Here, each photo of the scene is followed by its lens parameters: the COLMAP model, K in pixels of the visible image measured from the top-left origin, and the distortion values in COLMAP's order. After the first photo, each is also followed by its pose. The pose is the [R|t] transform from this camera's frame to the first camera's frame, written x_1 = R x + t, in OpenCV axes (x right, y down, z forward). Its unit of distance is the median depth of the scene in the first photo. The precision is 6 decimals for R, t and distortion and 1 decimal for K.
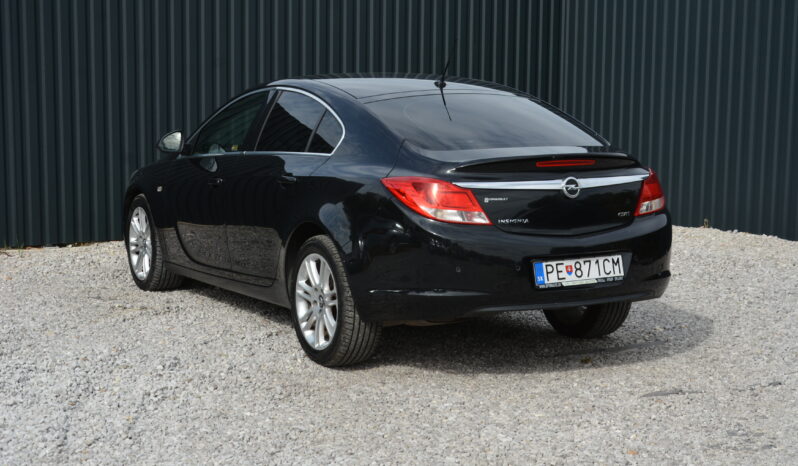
lens RADIAL K [[1423.0, 0, 397.9], [0, 1423.0, 230.4], [0, 0, 1]] dist [-0.063131, 0.000000]
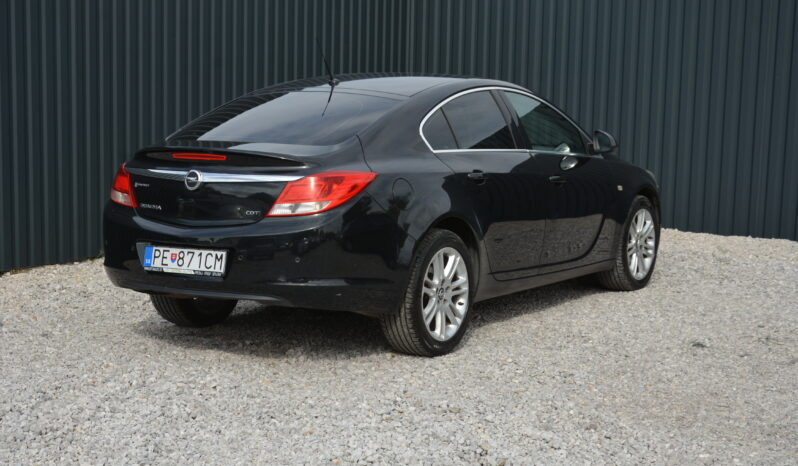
lens RADIAL K [[1466.0, 0, 398.2], [0, 1466.0, 235.3], [0, 0, 1]] dist [0.287501, 0.000000]
pose [[0.474616, 0.099171, -0.874588, 1.140195], [-0.103776, 0.993007, 0.056283, -0.066372], [0.874054, 0.064048, 0.481588, 0.616594]]
